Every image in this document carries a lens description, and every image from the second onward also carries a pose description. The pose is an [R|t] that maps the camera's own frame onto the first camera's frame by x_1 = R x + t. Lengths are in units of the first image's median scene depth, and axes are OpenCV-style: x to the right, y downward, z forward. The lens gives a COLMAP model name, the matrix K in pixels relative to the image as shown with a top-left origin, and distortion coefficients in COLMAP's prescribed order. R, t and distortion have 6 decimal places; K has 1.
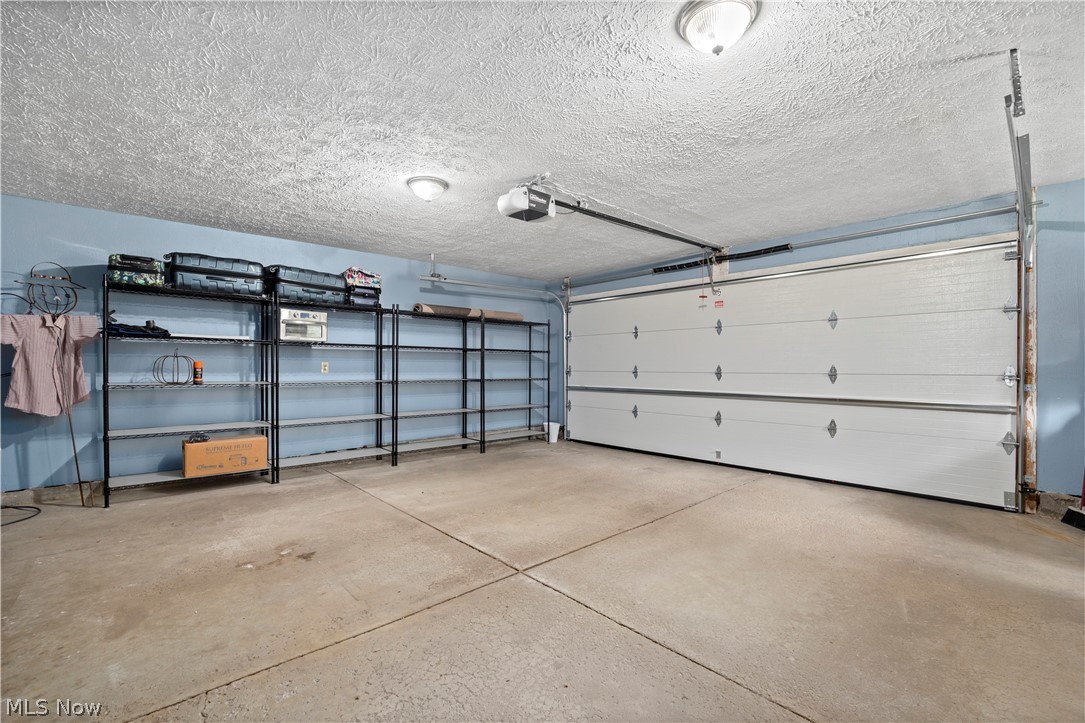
lens RADIAL K [[452.6, 0, 538.5], [0, 452.6, 368.6], [0, 0, 1]] dist [-0.017648, 0.000948]
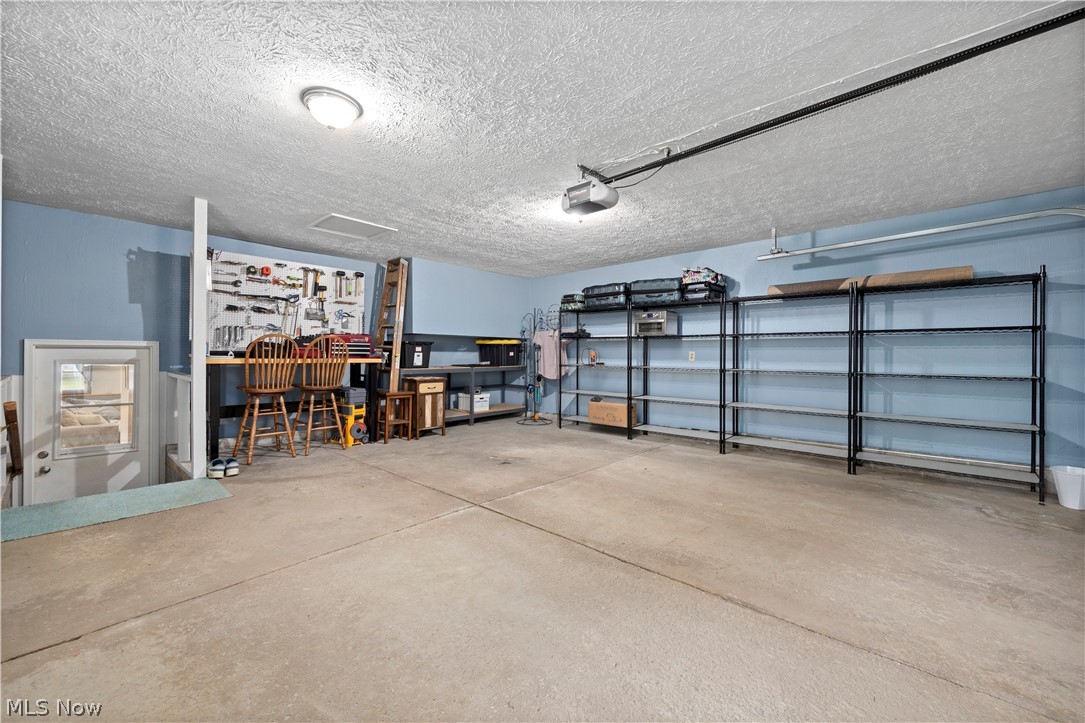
lens RADIAL K [[425.0, 0, 537.5], [0, 425.0, 354.9], [0, 0, 1]] dist [0.006274, -0.001114]
pose [[0.108878, -0.002061, -0.994053, 0.751151], [-0.009171, 0.999953, -0.003078, 0.002083], [0.994013, 0.009451, 0.108854, 0.624932]]
